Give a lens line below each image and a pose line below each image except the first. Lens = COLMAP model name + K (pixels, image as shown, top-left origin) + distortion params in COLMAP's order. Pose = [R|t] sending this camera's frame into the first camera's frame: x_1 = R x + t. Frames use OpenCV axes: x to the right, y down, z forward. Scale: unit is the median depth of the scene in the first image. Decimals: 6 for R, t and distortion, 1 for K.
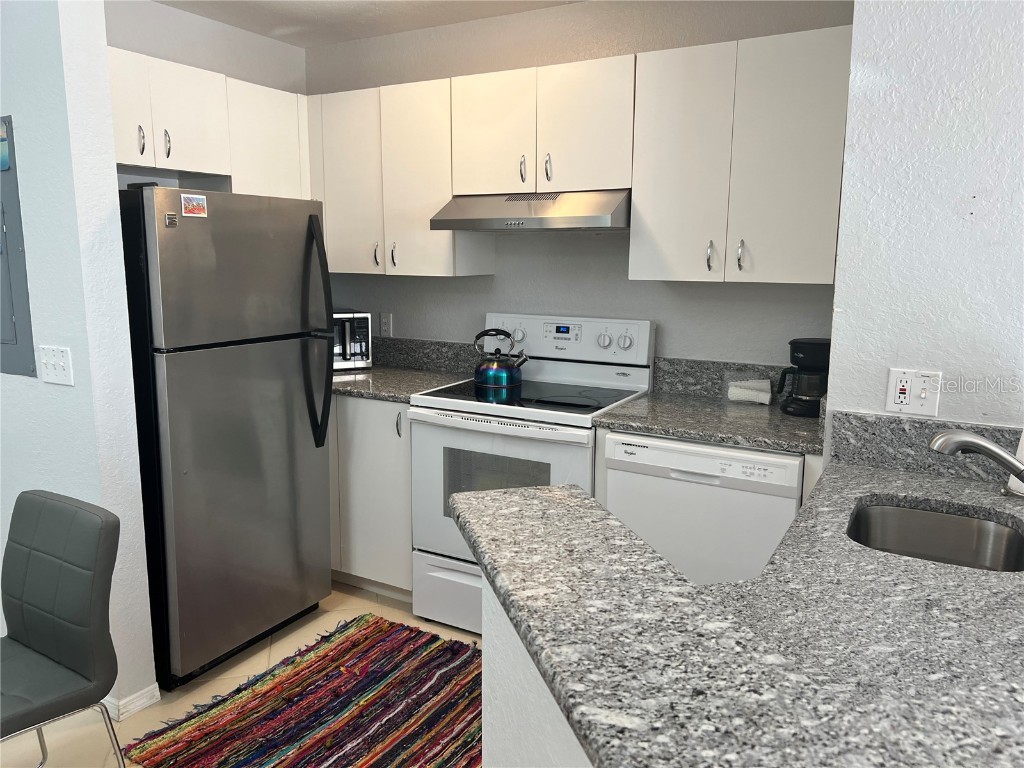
lens RADIAL K [[775.8, 0, 500.6], [0, 775.8, 384.2], [0, 0, 1]] dist [0.028141, -0.008120]
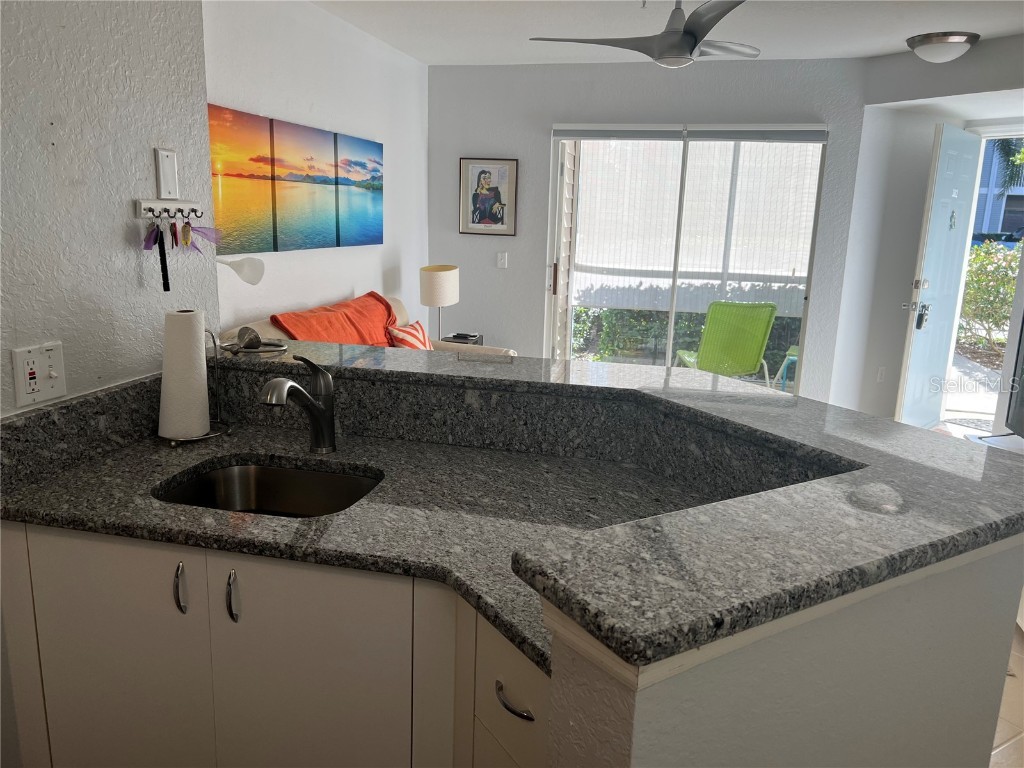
lens RADIAL K [[775.8, 0, 500.6], [0, 775.8, 384.2], [0, 0, 1]] dist [0.028141, -0.008120]
pose [[-0.290160, -0.220937, 0.931125, -0.405960], [0.131813, 0.954484, 0.267556, -0.156363], [-0.947857, 0.200368, -0.247831, 0.933257]]
